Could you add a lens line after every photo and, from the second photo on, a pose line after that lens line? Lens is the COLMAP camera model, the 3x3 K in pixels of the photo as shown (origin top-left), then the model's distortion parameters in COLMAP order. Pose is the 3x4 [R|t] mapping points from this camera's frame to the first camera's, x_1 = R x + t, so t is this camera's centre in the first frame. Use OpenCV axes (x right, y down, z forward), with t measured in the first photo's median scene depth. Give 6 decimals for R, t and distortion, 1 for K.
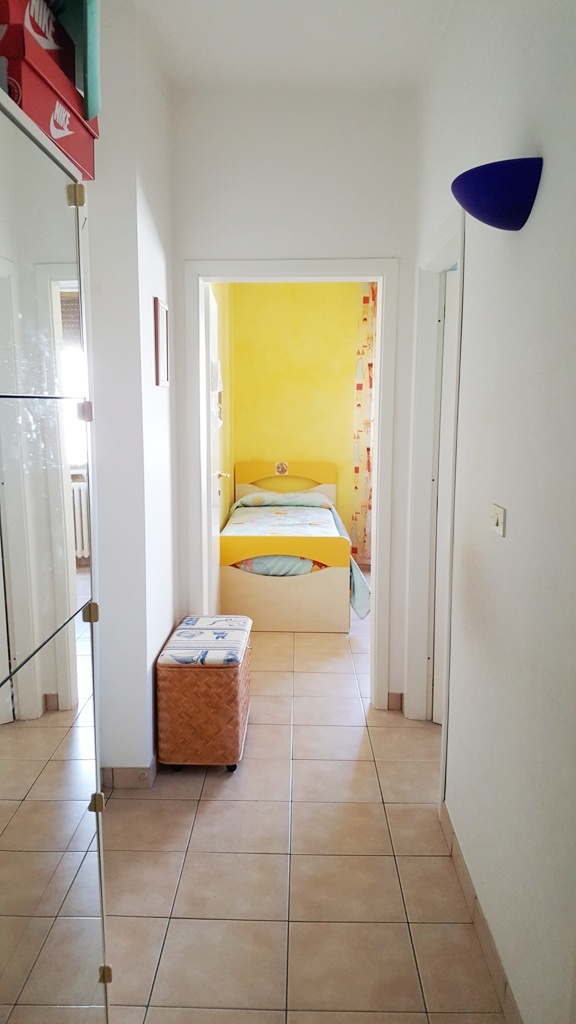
lens RADIAL K [[780.8, 0, 287.3], [0, 780.8, 514.9], [0, 0, 1]] dist [0.060931, -0.156316]
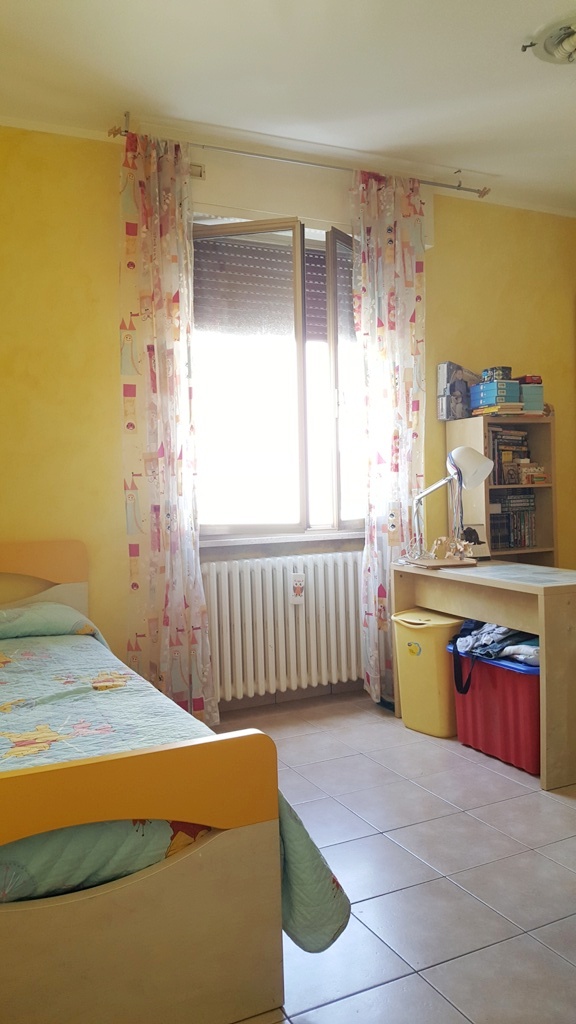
lens RADIAL K [[780.8, 0, 291.4], [0, 780.8, 506.6], [0, 0, 1]] dist [0.060931, -0.156316]
pose [[0.889778, -0.045078, 0.454163, -0.051893], [0.095862, 0.991371, -0.089411, -0.030821], [-0.446213, 0.123093, 0.886421, 0.505057]]
